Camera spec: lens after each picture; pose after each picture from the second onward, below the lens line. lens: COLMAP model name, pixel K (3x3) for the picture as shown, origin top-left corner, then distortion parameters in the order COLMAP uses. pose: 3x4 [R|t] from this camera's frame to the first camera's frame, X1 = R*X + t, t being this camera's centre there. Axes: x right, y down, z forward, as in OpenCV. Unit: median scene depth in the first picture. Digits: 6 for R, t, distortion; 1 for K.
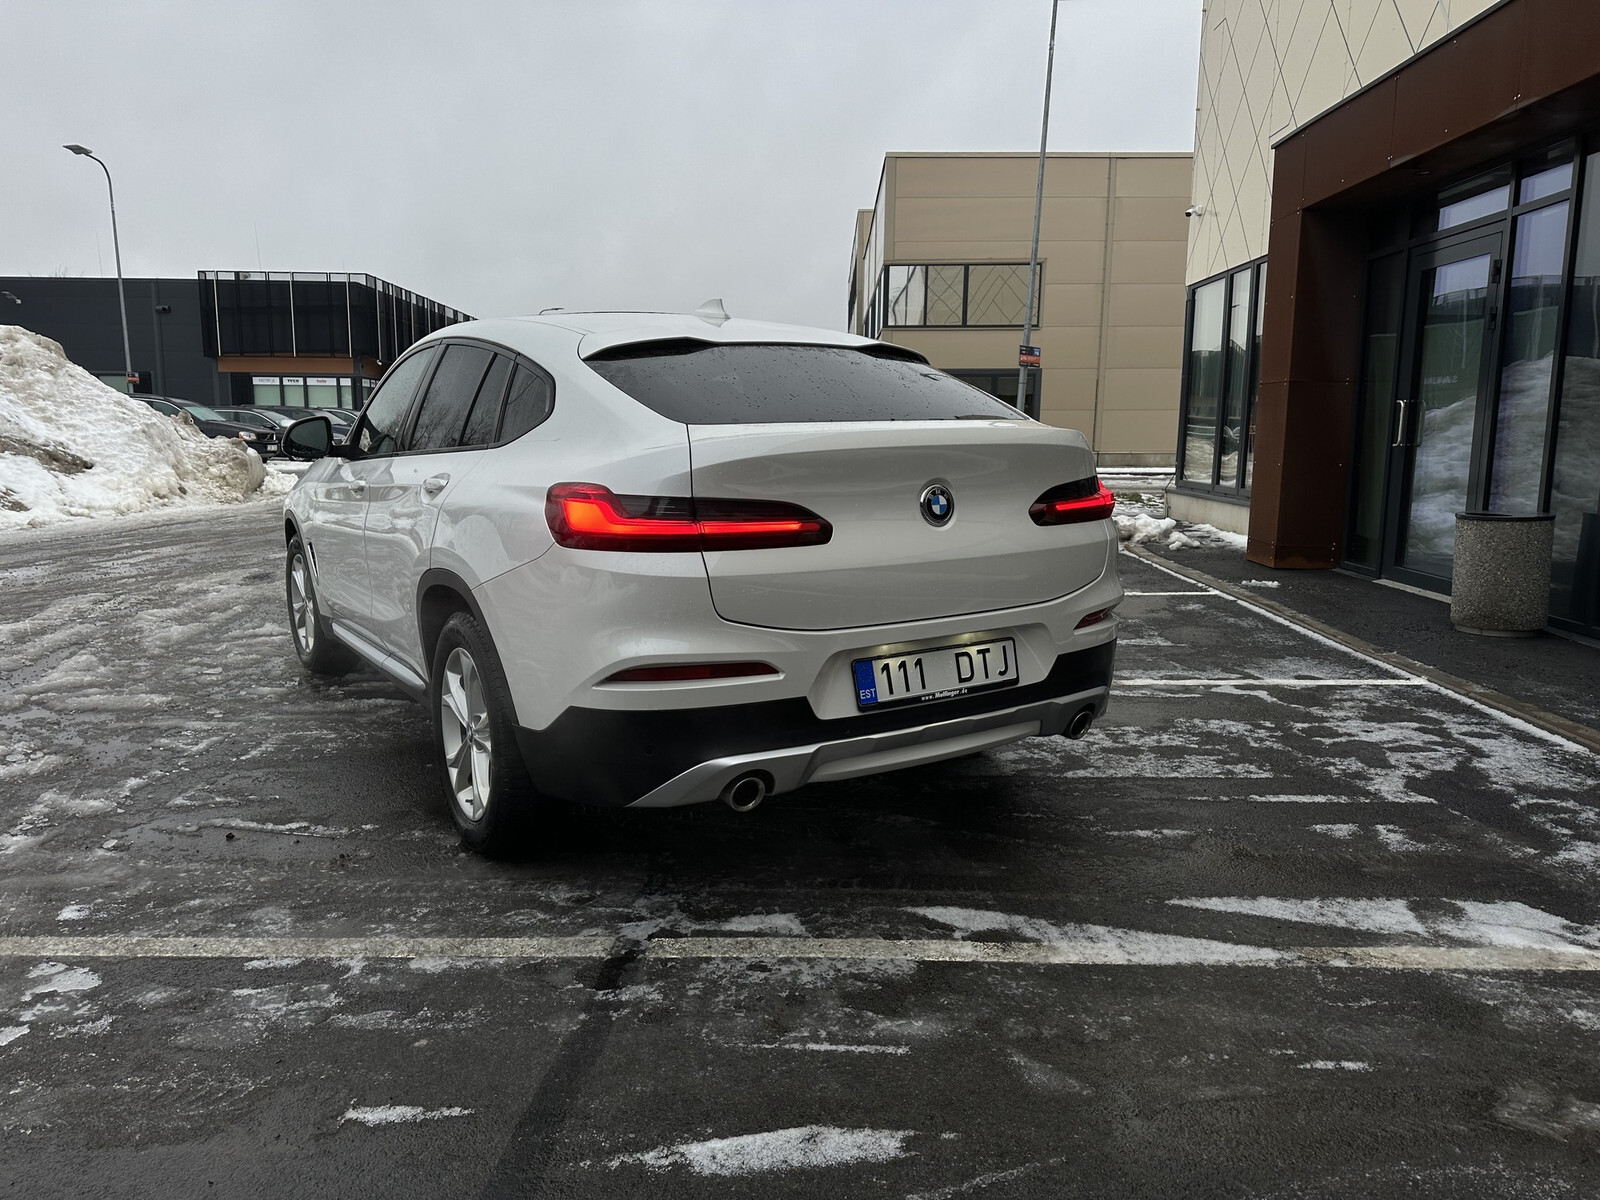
lens RADIAL K [[1113.9, 0, 779.2], [0, 1113.9, 601.4], [0, 0, 1]] dist [0.084188, -0.110674]
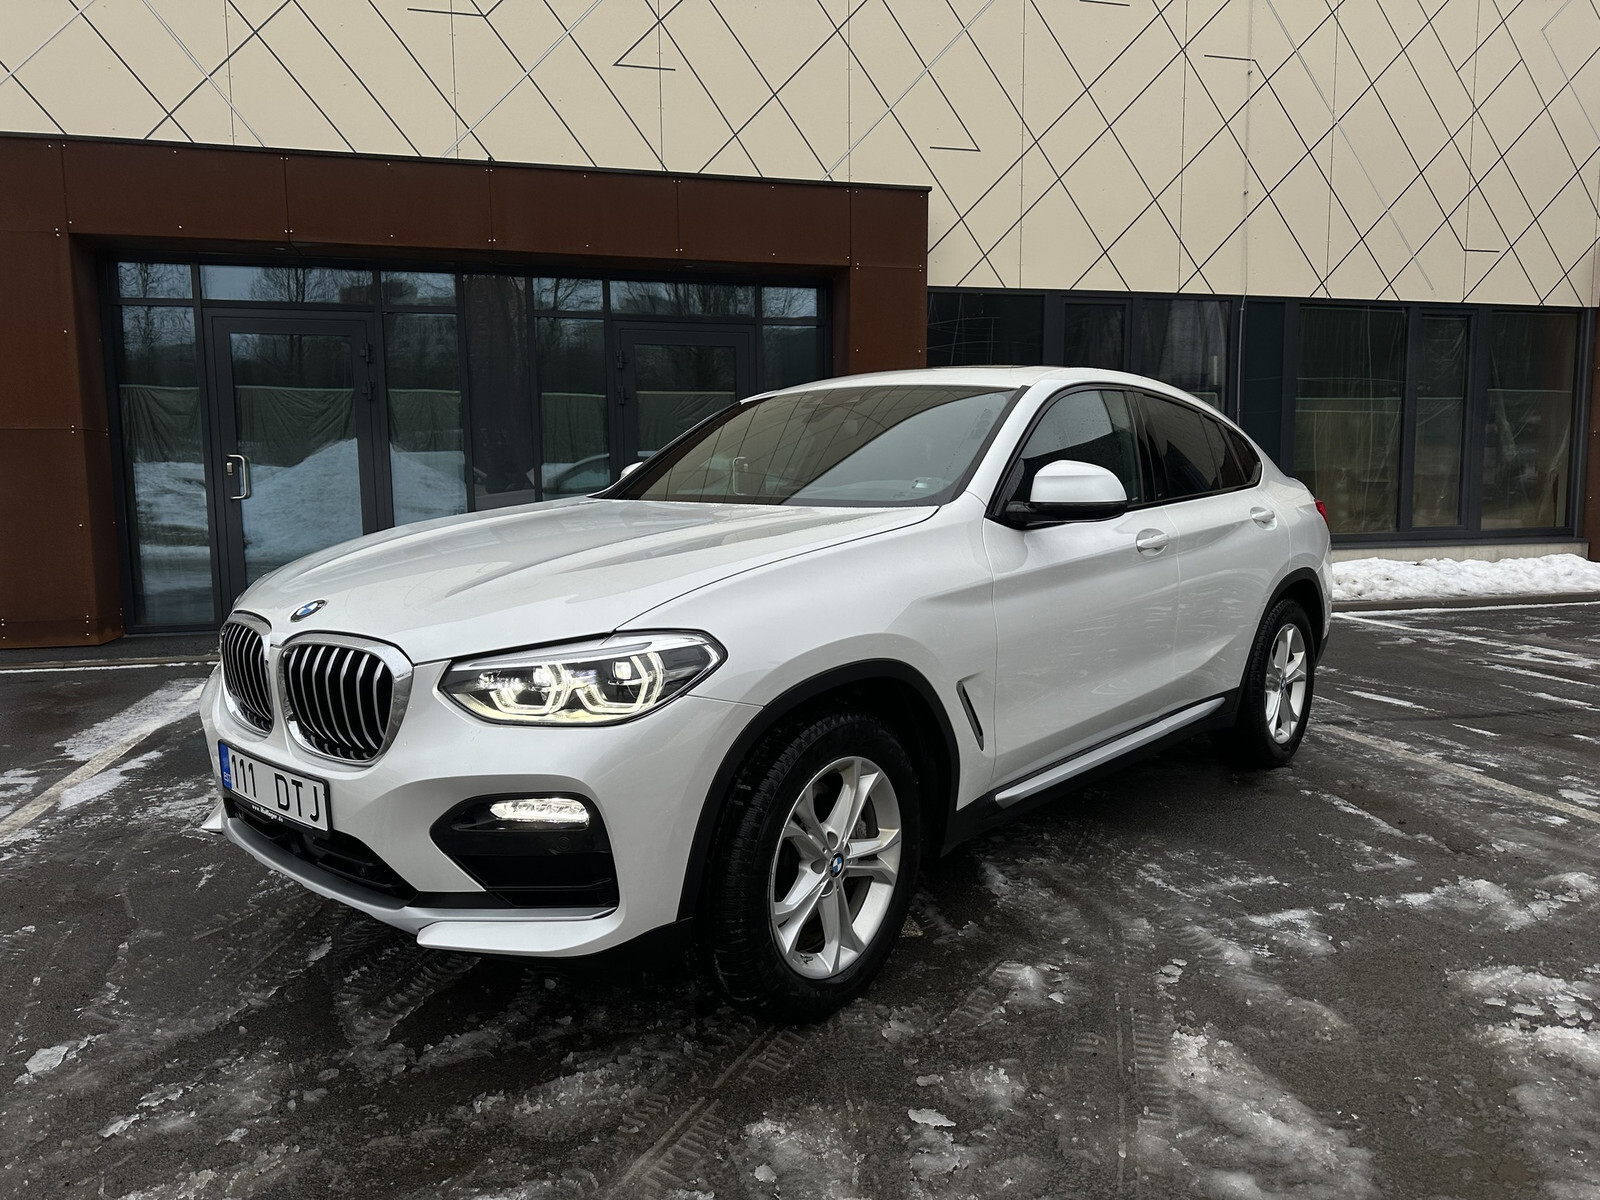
lens RADIAL K [[1119.6, 0, 800.0], [0, 1119.6, 600.0], [0, 0, 1]] dist [0.049246, -0.057111]
pose [[-0.290837, -0.102071, 0.951313, -1.246203], [0.154936, 0.976145, 0.152103, -0.259766], [-0.944145, 0.191629, -0.268084, 1.661515]]
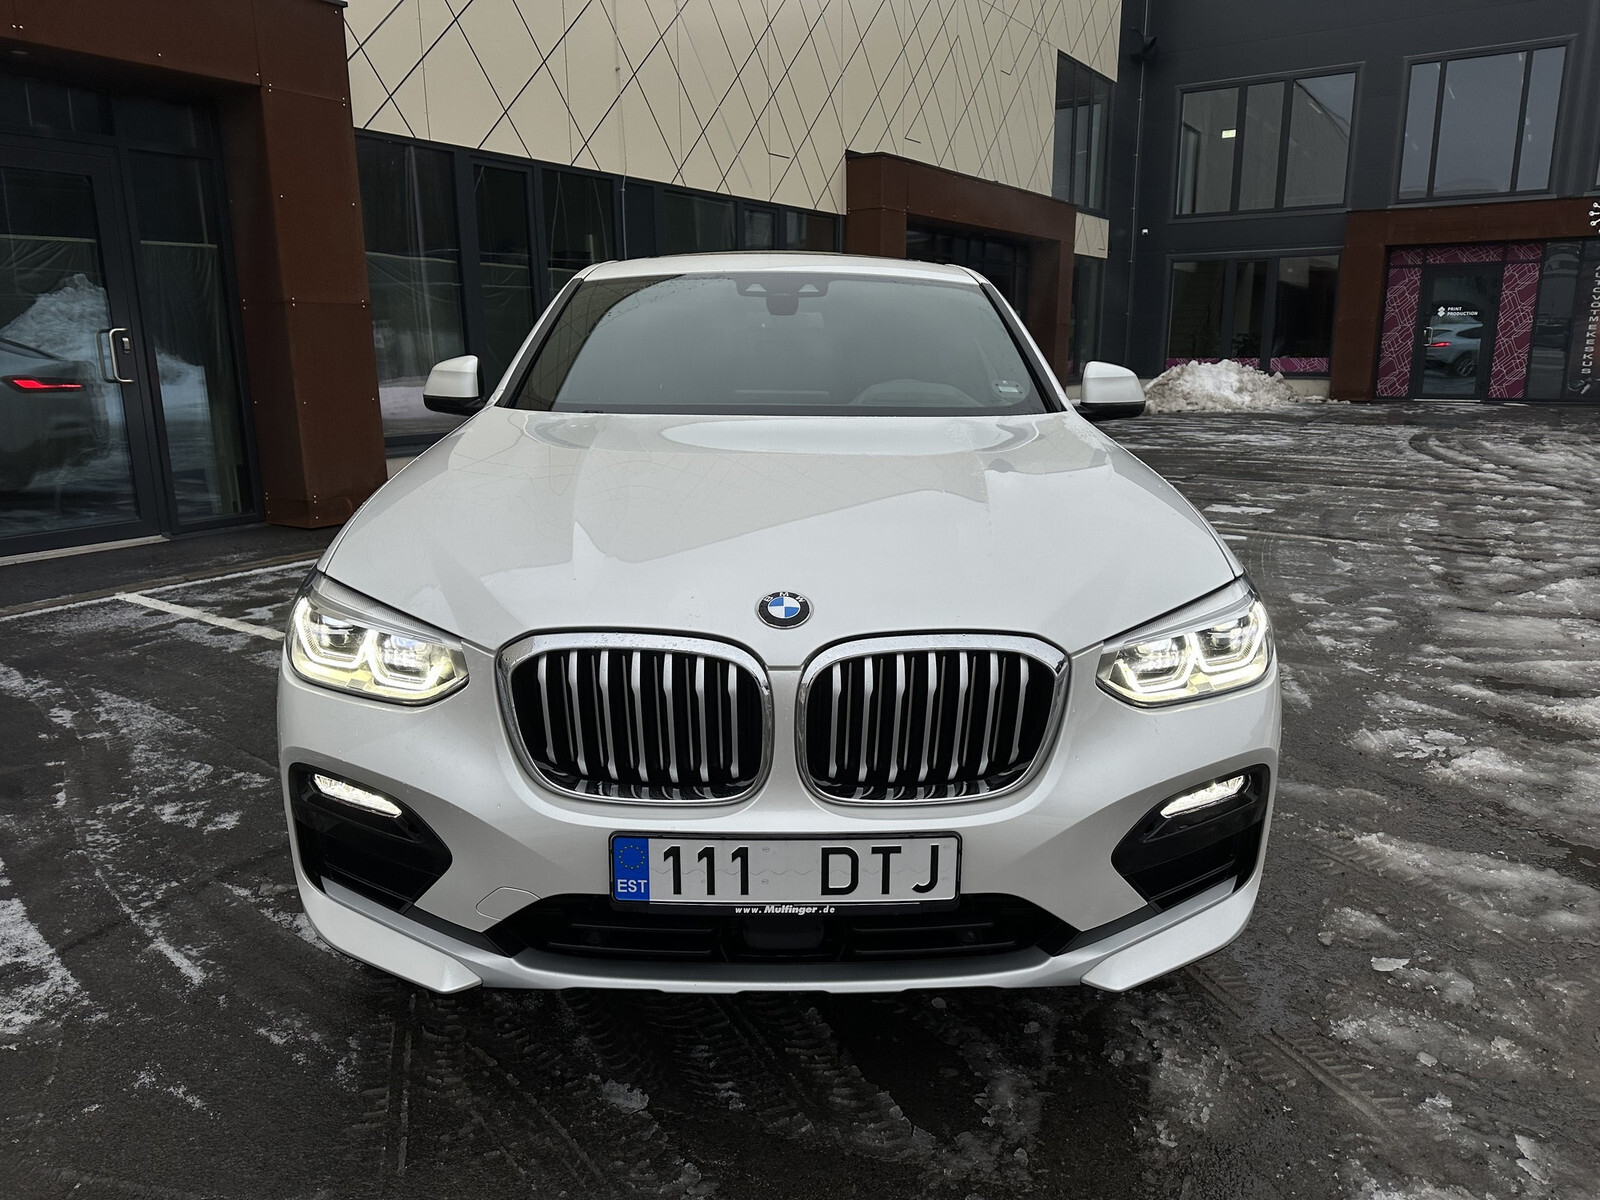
lens RADIAL K [[1119.6, 0, 800.0], [0, 1119.6, 600.0], [0, 0, 1]] dist [0.049246, -0.057111]
pose [[-0.862511, -0.109626, 0.494021, -0.757668], [0.081827, 0.933191, 0.349941, -0.354927], [-0.499378, 0.342253, -0.795917, 2.106360]]
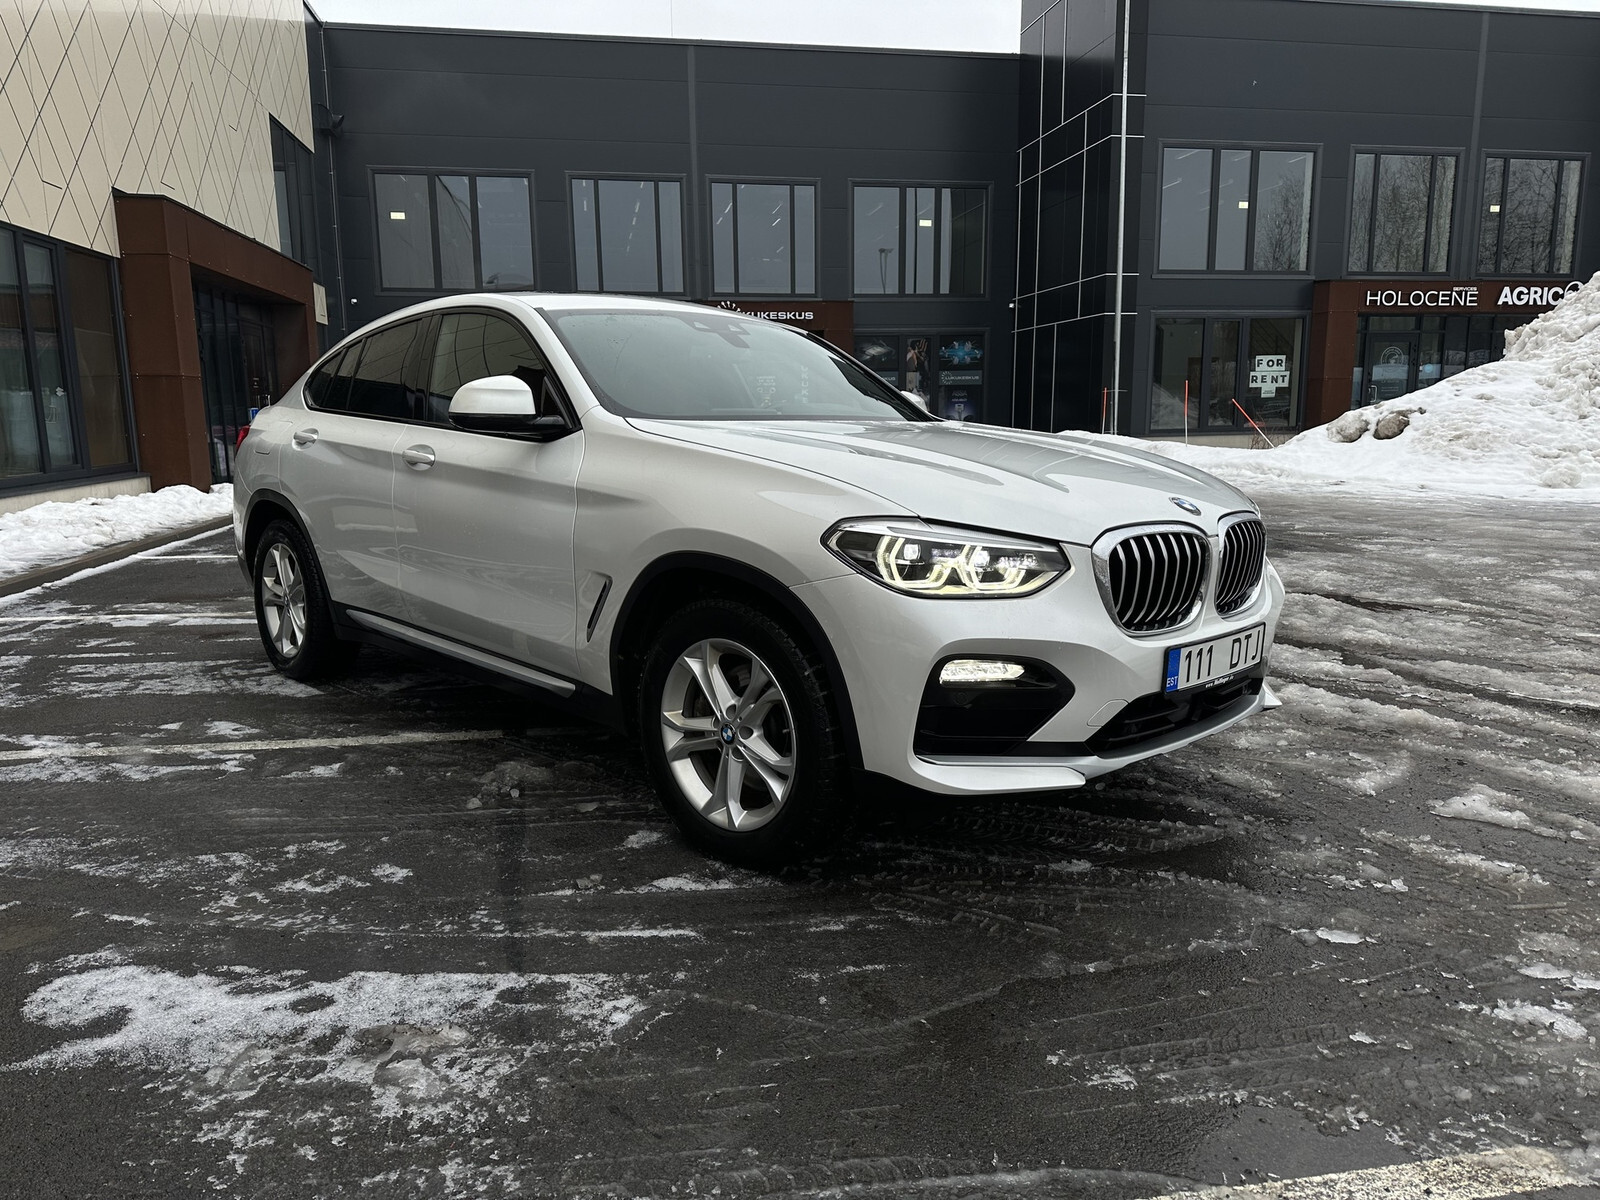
lens RADIAL K [[1109.5, 0, 792.9], [0, 1109.5, 603.1], [0, 0, 1]] dist [0.048740, -0.052008]
pose [[-0.976000, 0.044533, -0.213170, -0.117091], [-0.025929, 0.948141, 0.316789, -0.364393], [0.216222, 0.314713, -0.924231, 2.406889]]
